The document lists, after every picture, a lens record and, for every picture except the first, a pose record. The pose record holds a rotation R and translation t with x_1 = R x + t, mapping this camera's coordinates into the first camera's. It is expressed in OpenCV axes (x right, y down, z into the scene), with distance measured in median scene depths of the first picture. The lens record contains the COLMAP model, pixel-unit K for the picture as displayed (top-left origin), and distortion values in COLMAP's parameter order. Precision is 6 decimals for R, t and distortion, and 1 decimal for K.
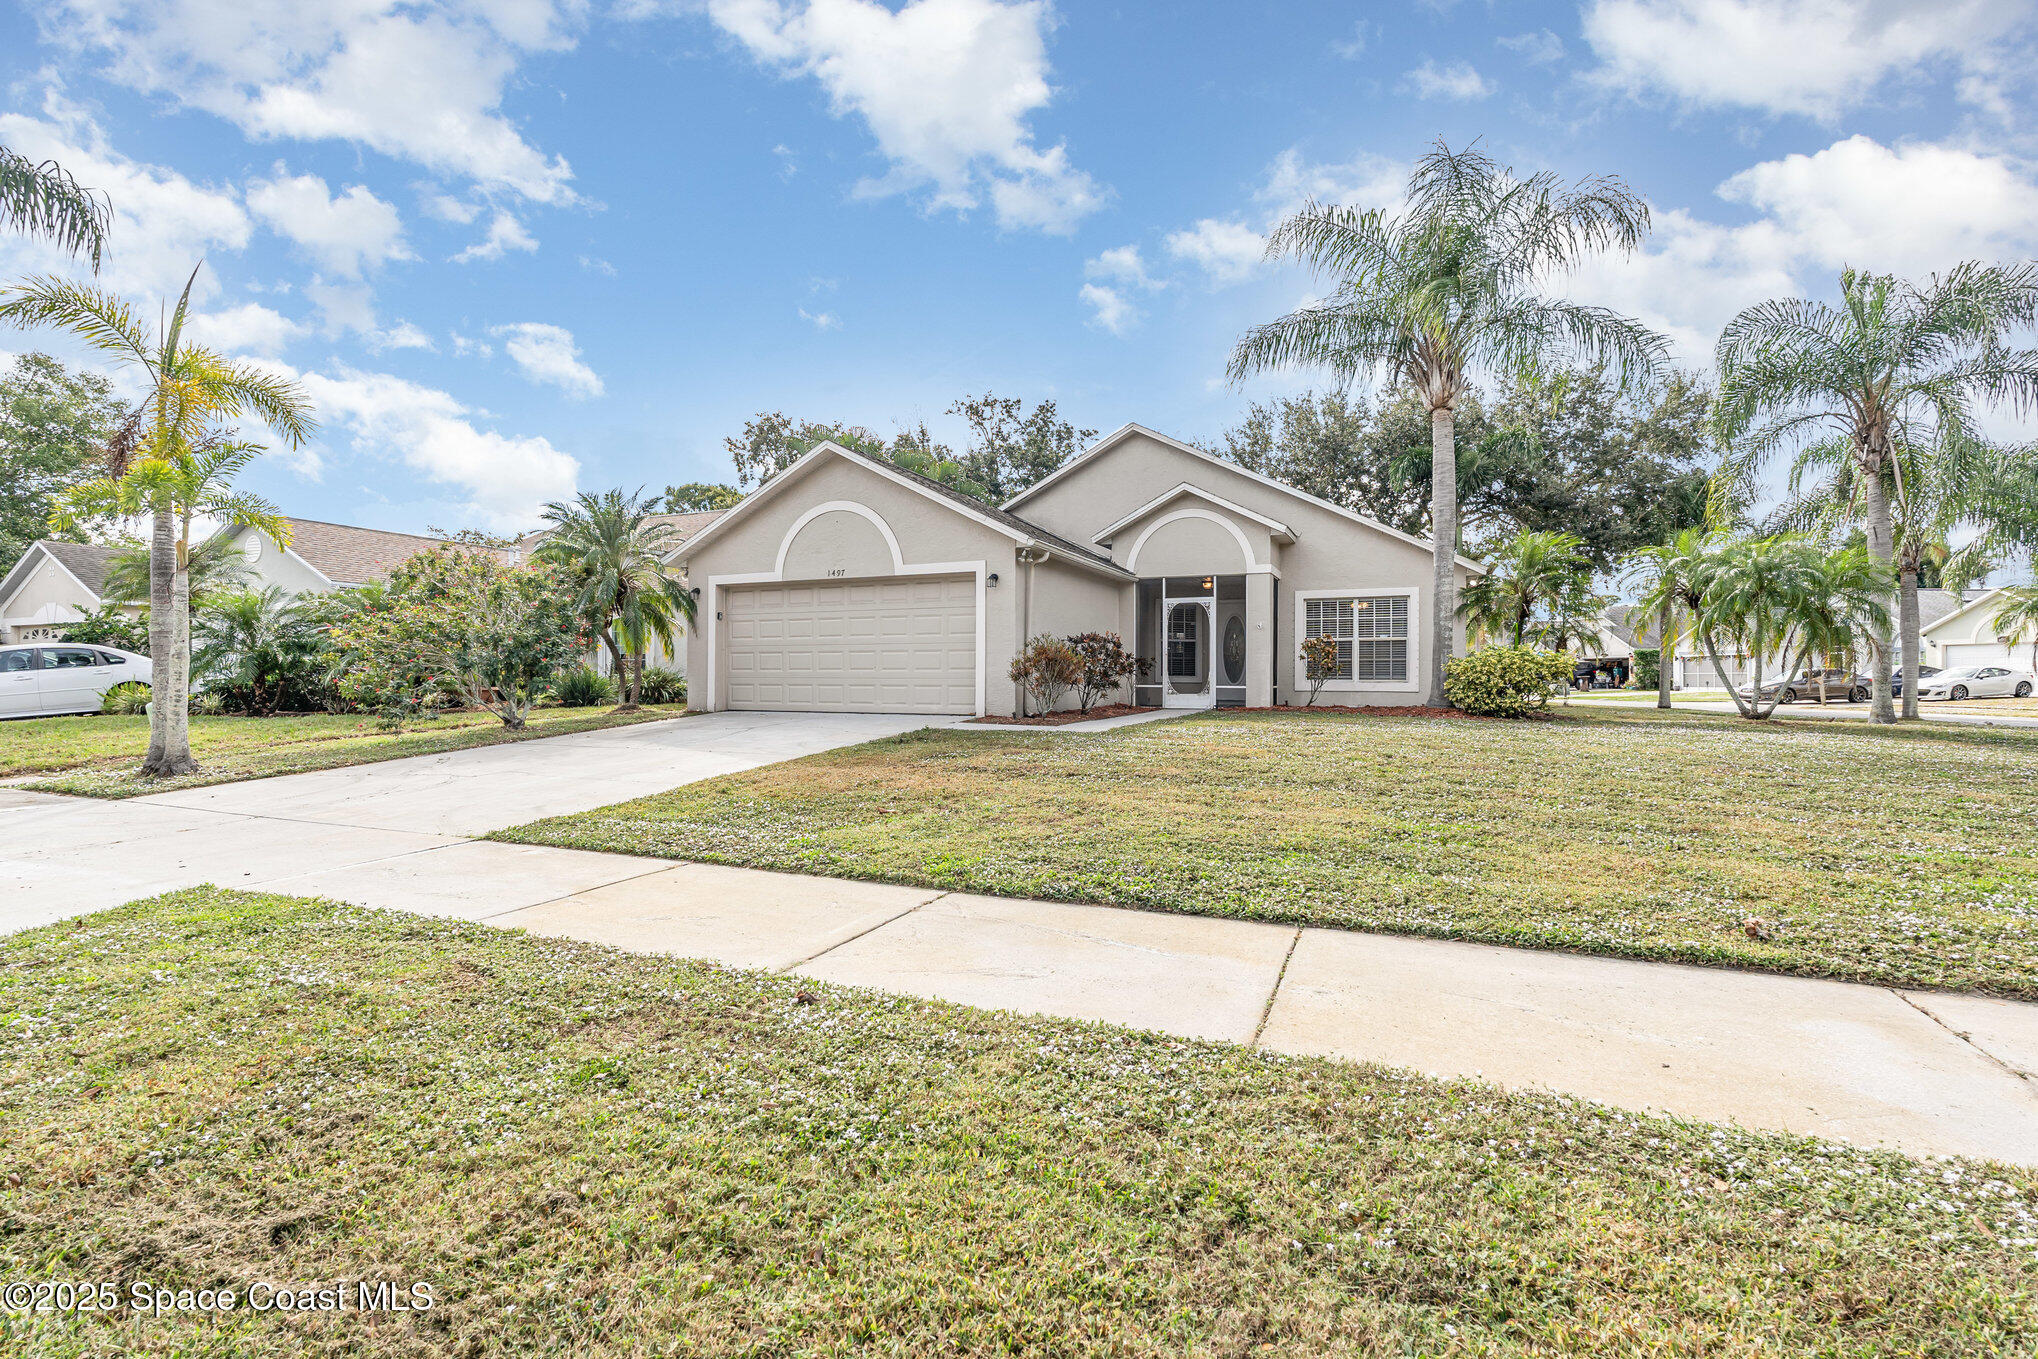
lens RADIAL K [[911.8, 0, 1019.0], [0, 911.8, 679.5], [0, 0, 1]] dist [-0.000017, 0.000031]
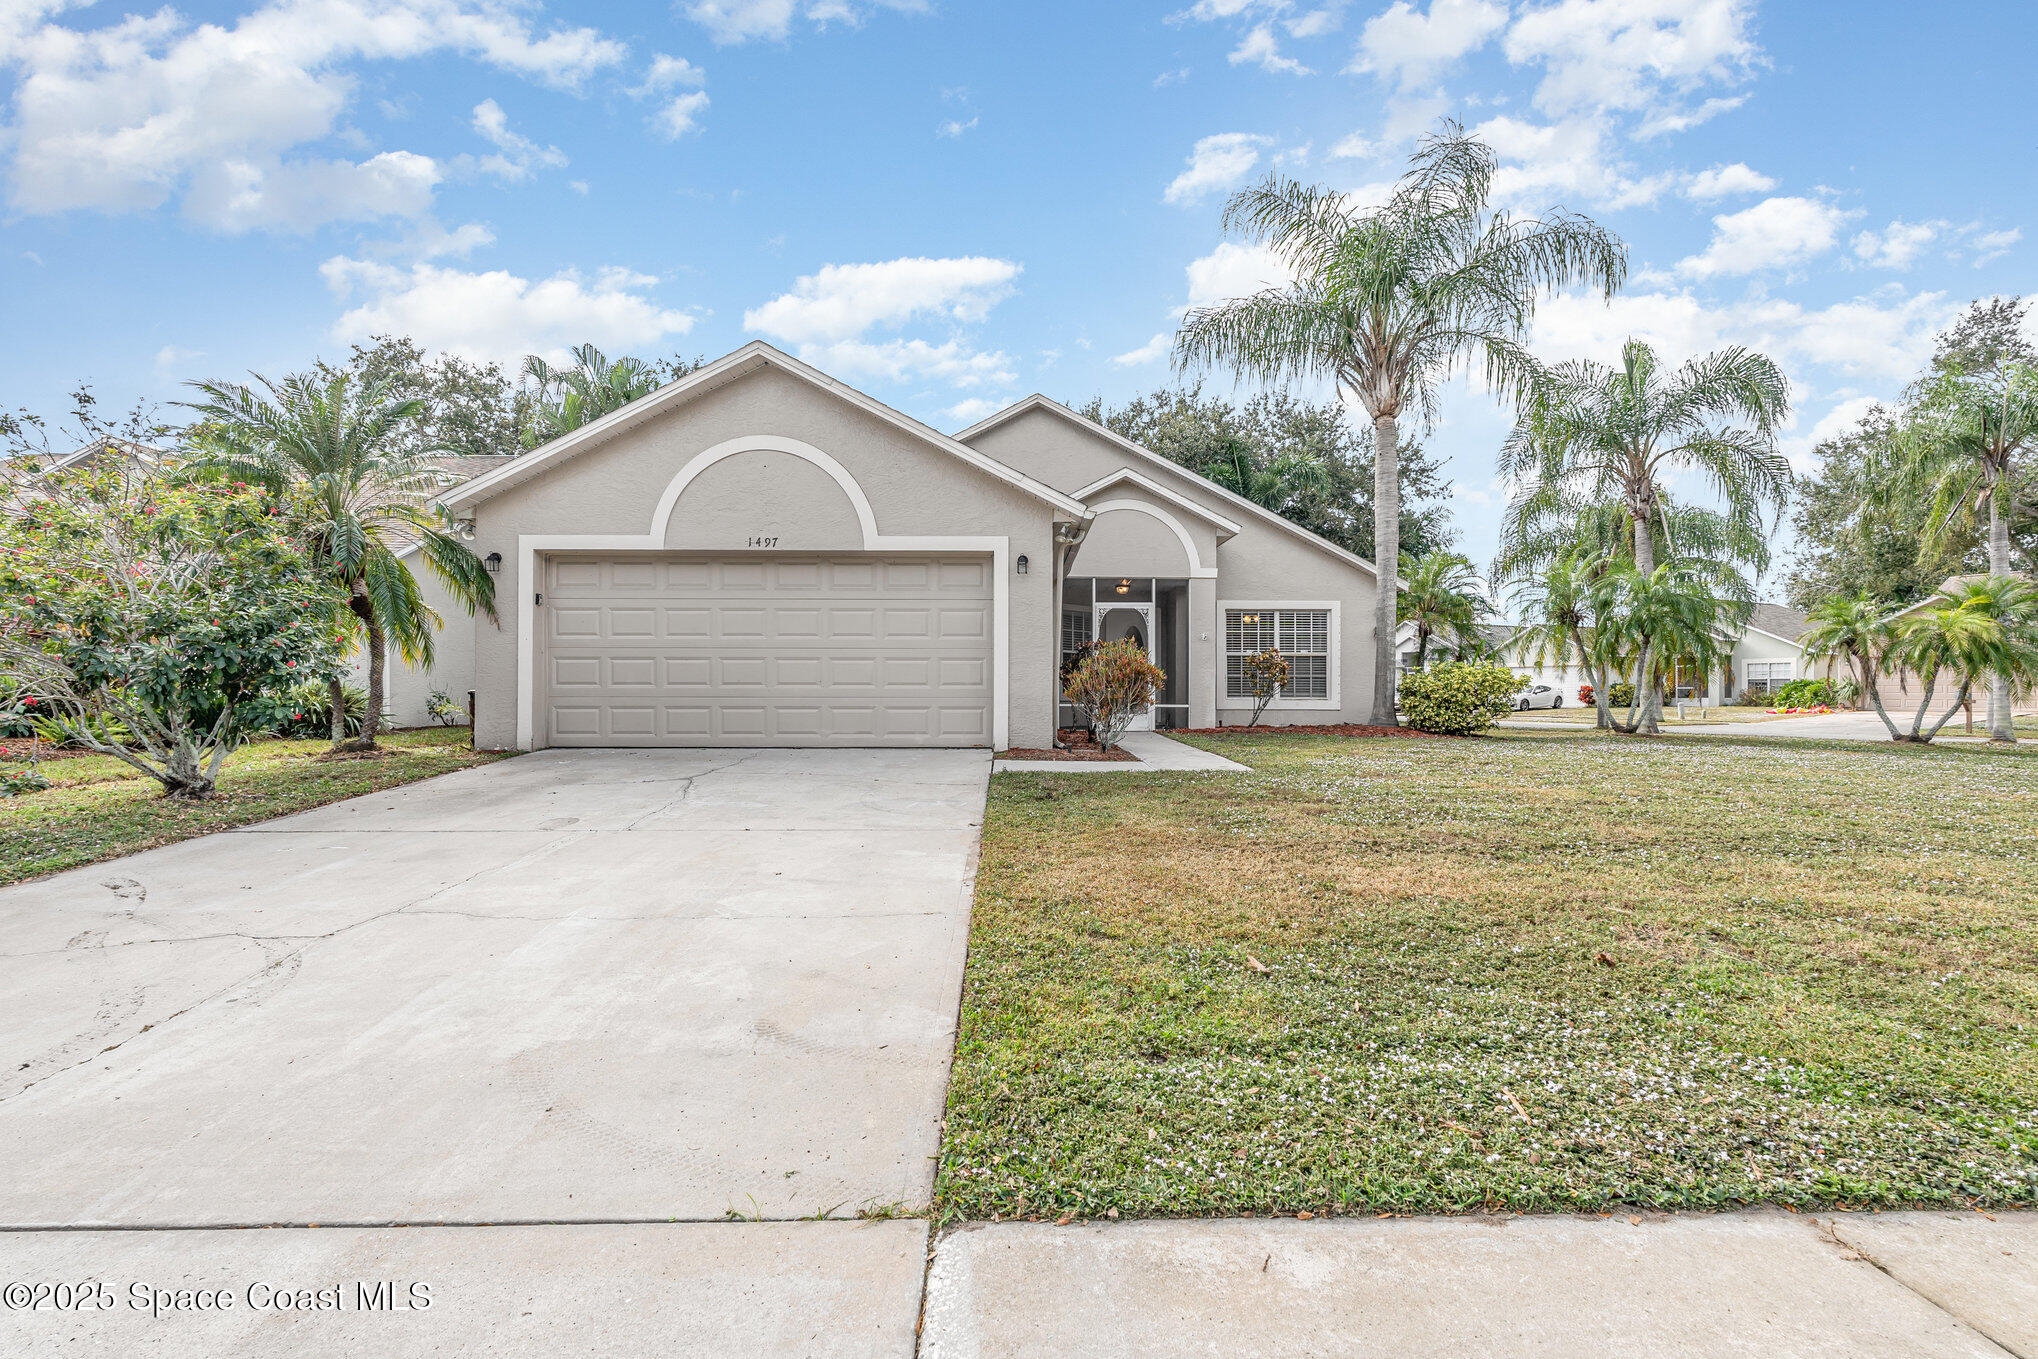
lens RADIAL K [[911.8, 0, 1019.0], [0, 911.8, 679.5], [0, 0, 1]] dist [-0.000017, 0.000031]
pose [[0.909004, 0.006025, 0.416743, -0.276879], [0.000844, 0.999867, -0.016295, -0.003149], [-0.416786, 0.015164, 0.908878, 0.273759]]
